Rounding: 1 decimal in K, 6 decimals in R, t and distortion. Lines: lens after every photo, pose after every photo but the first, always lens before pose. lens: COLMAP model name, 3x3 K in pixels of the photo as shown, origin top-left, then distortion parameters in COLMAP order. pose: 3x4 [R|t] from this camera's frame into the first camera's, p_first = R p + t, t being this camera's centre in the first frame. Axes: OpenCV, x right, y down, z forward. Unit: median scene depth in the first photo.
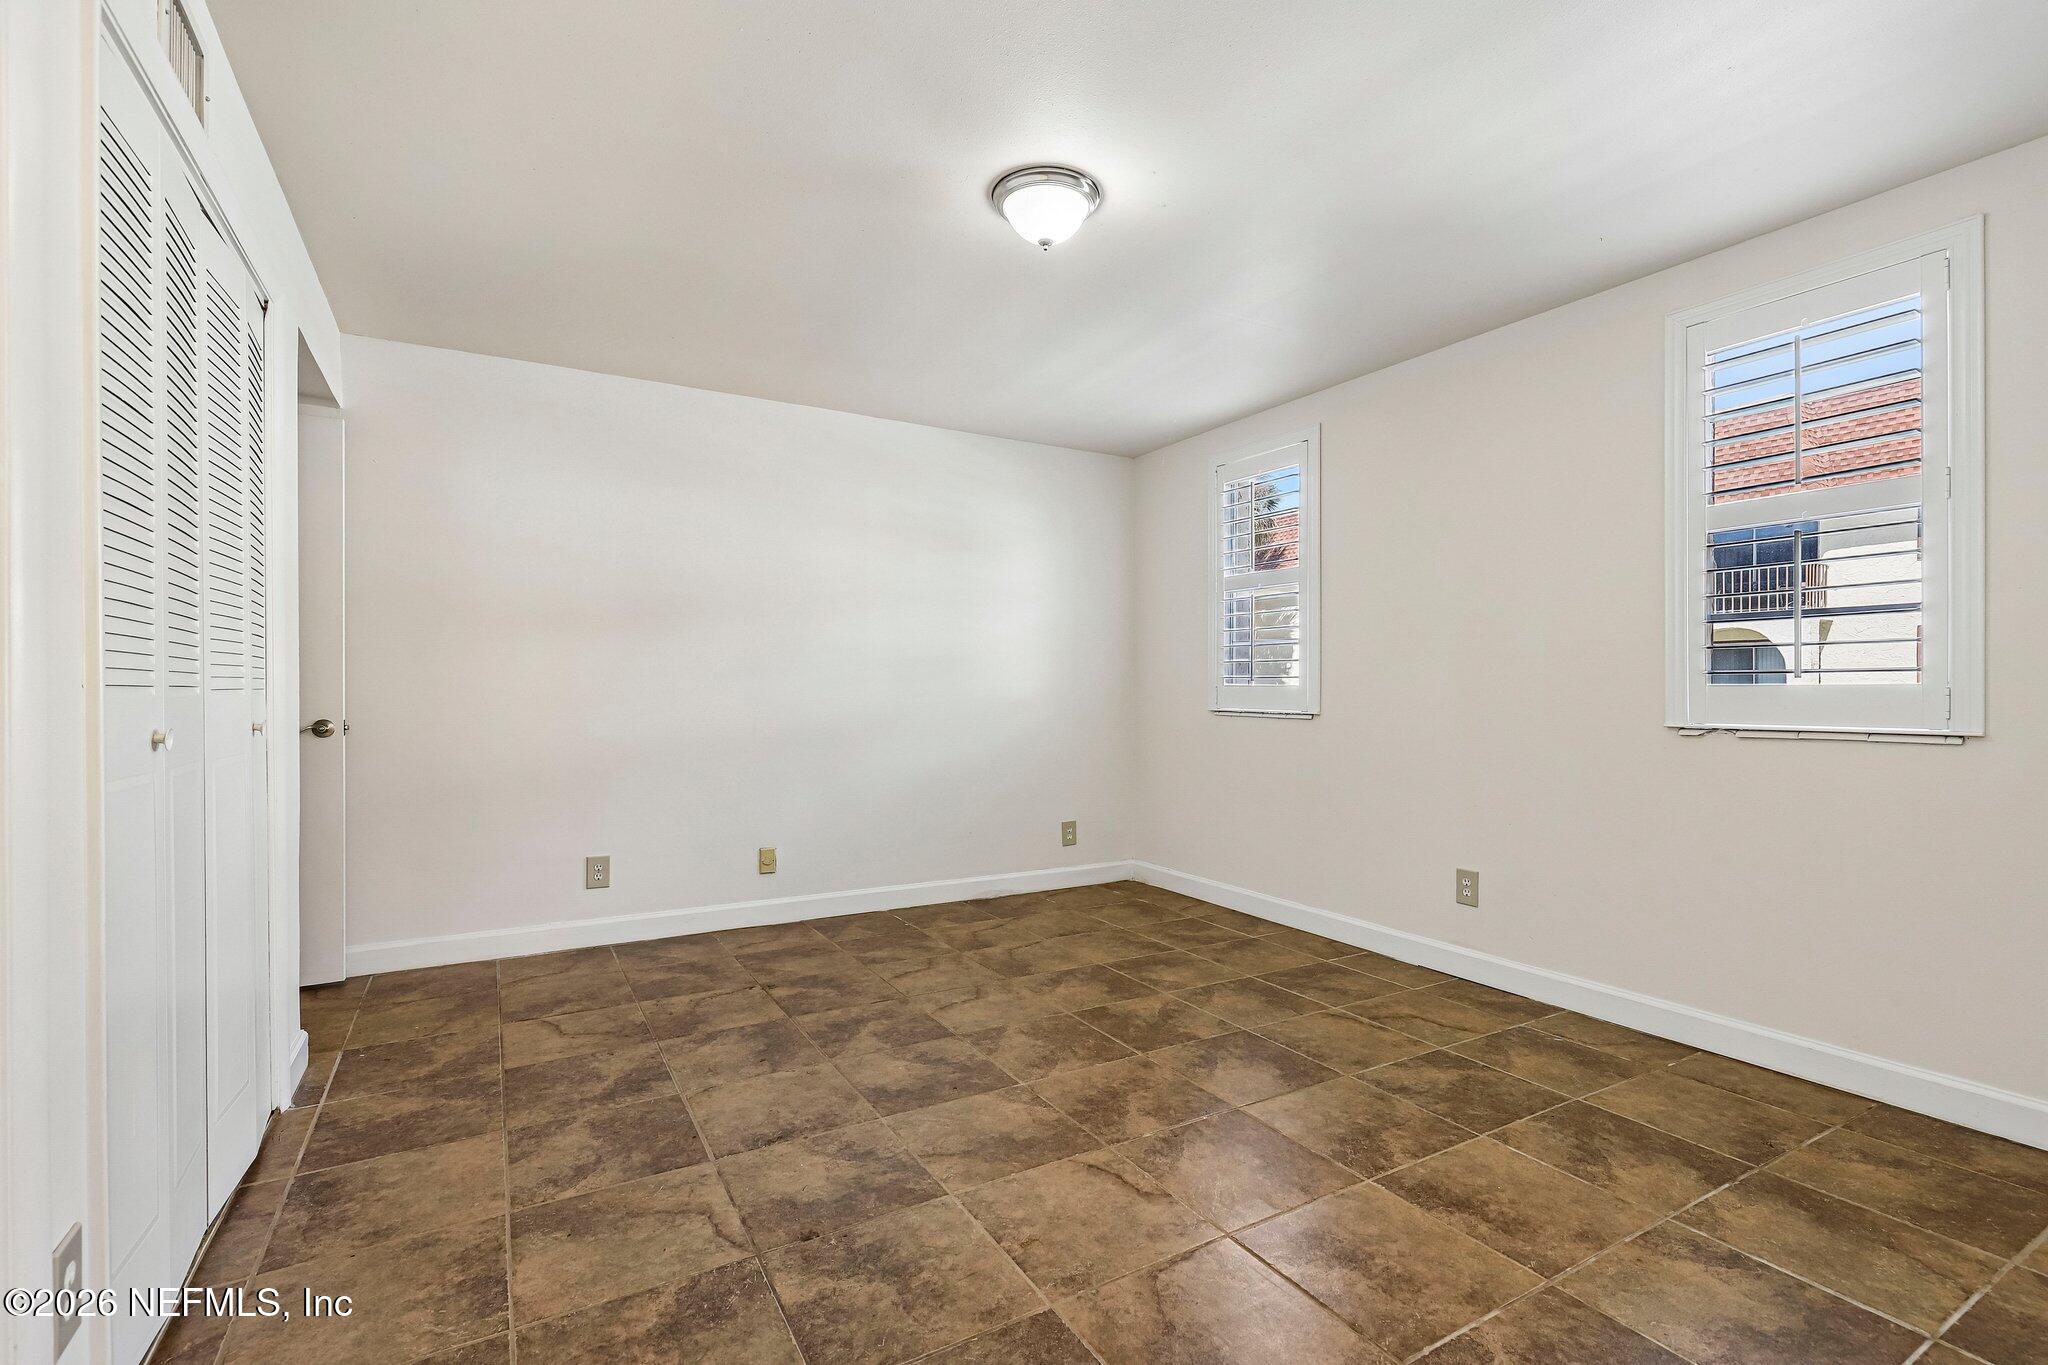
lens RADIAL K [[929.9, 0, 1032.1], [0, 929.9, 681.8], [0, 0, 1]] dist [0.003305, -0.000485]
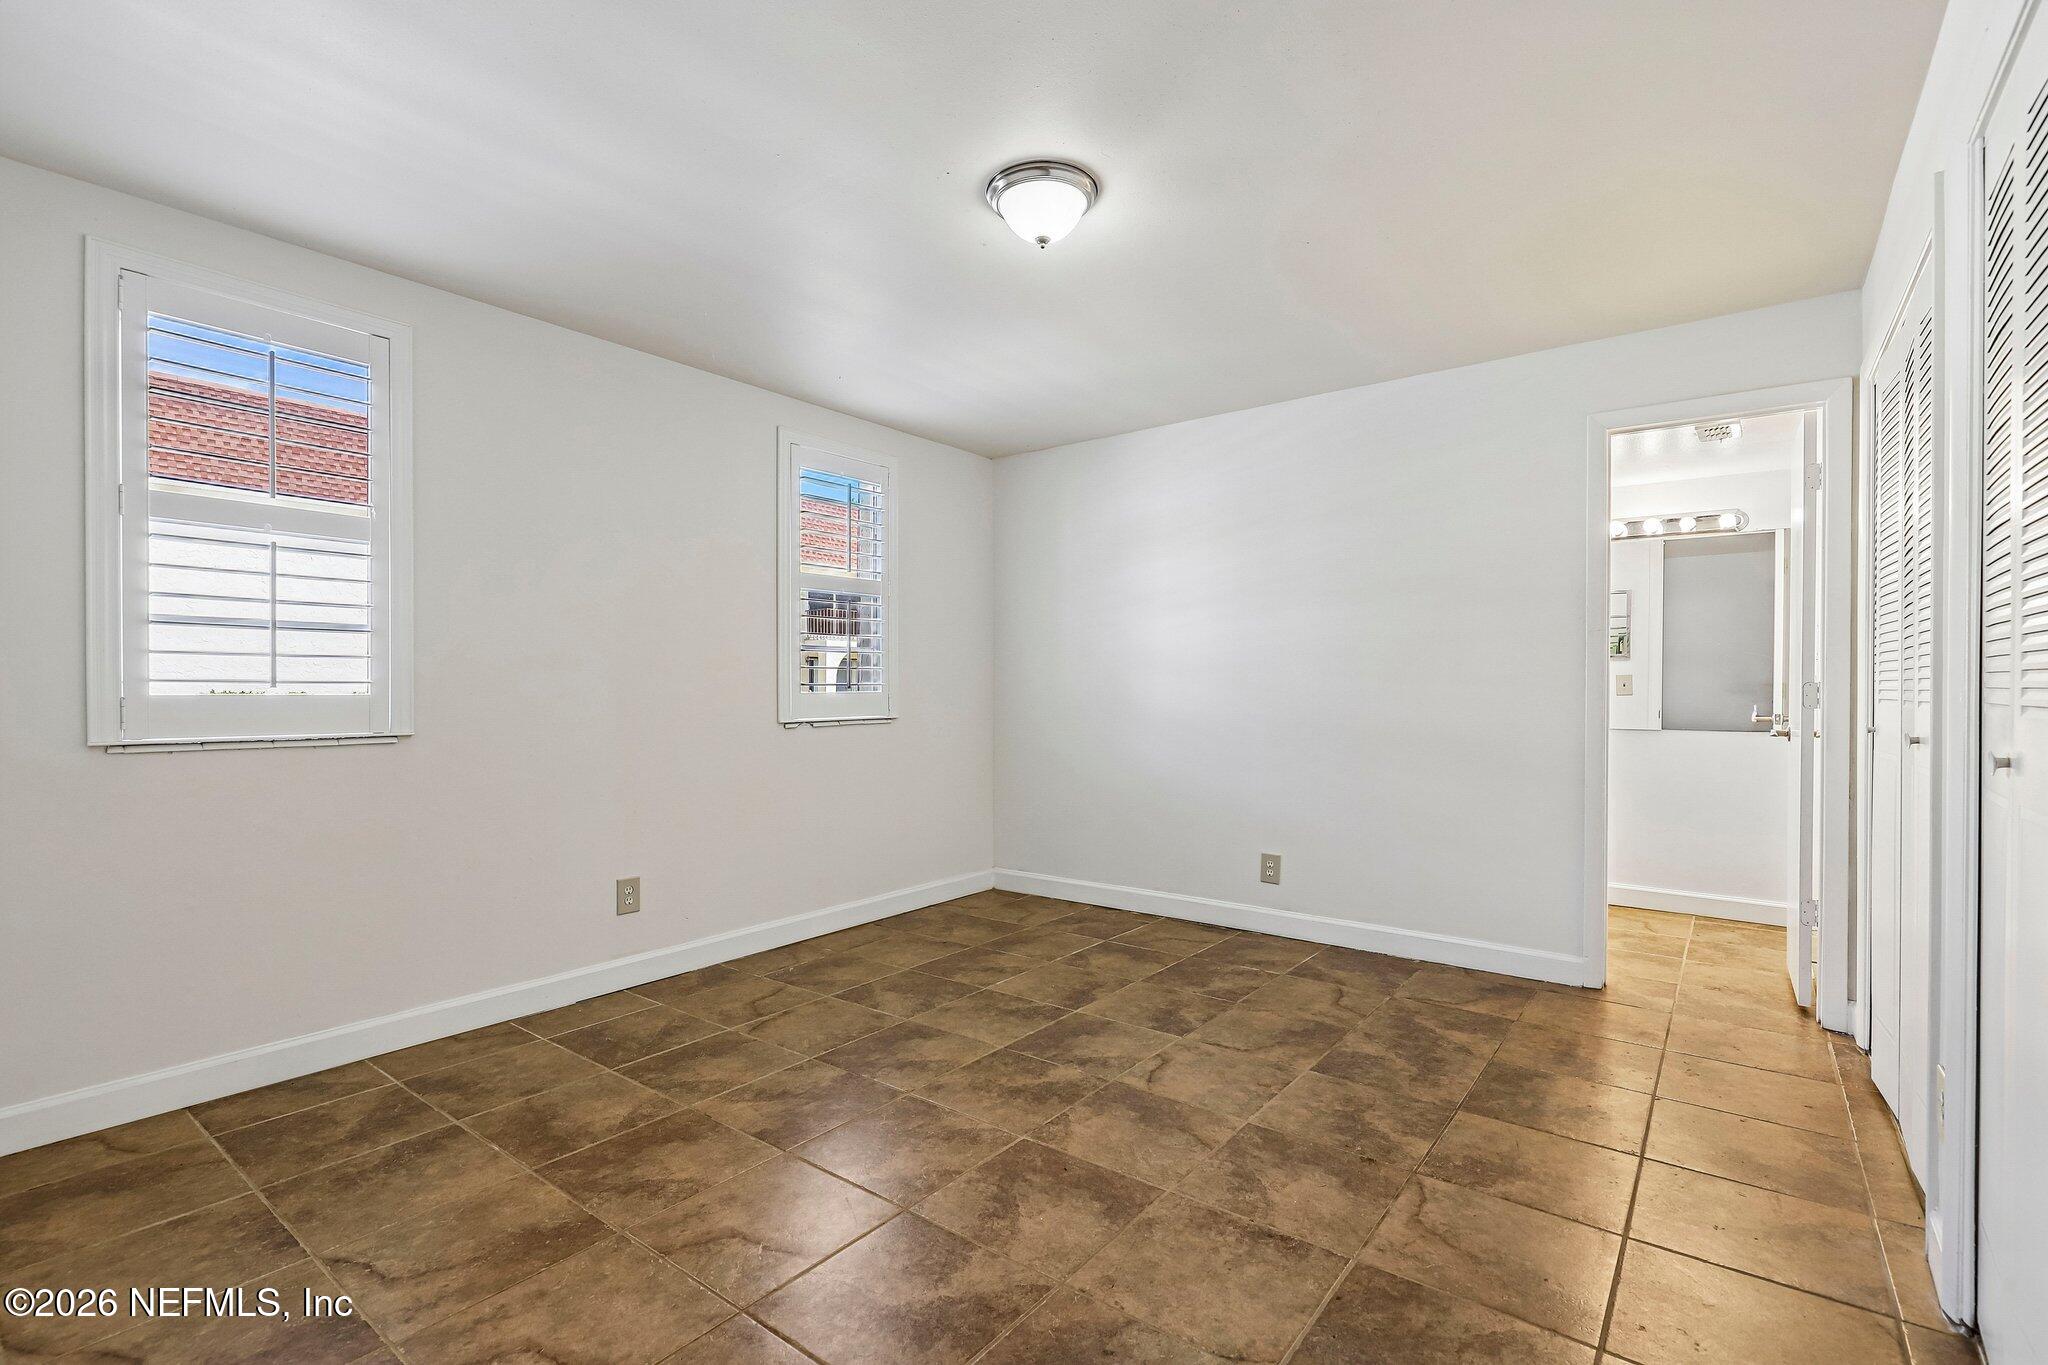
lens RADIAL K [[929.9, 0, 1028.4], [0, 929.9, 691.1], [0, 0, 1]] dist [0.003305, -0.000485]
pose [[-0.375496, -0.003073, 0.926819, -0.868090], [-0.005464, 0.999984, 0.001101, -0.004559], [-0.926808, -0.004651, -0.375507, 1.362311]]
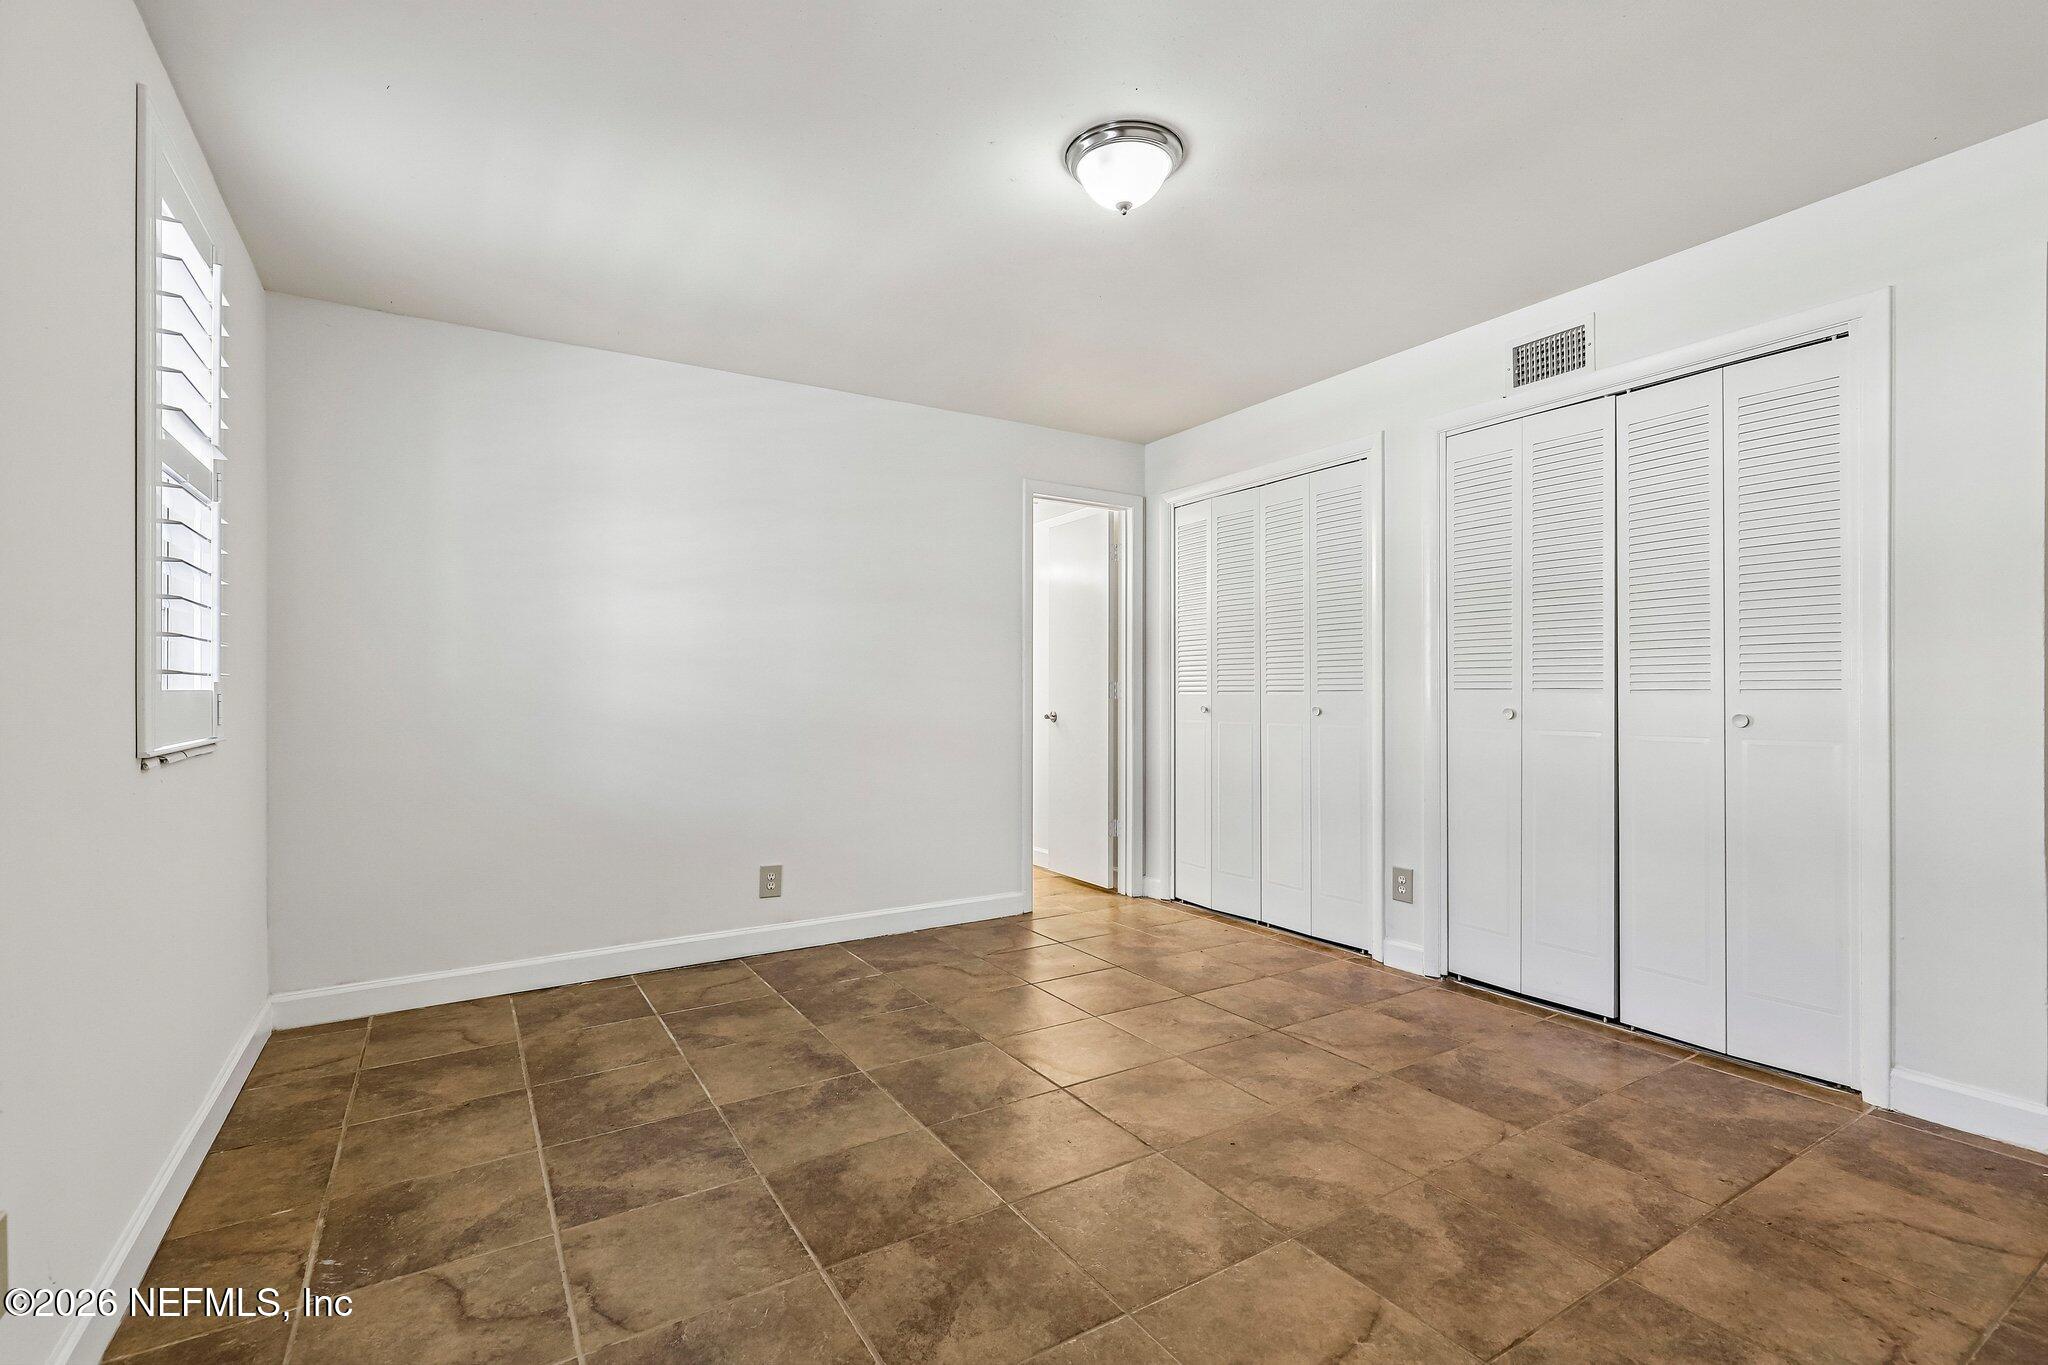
lens RADIAL K [[929.9, 0, 1038.2], [0, 929.9, 692.0], [0, 0, 1]] dist [0.003305, -0.000485]
pose [[-0.999401, 0.004216, -0.034356, 0.130271], [0.004486, 0.999960, -0.007792, 0.014445], [0.034322, -0.007941, -0.999379, 1.888523]]
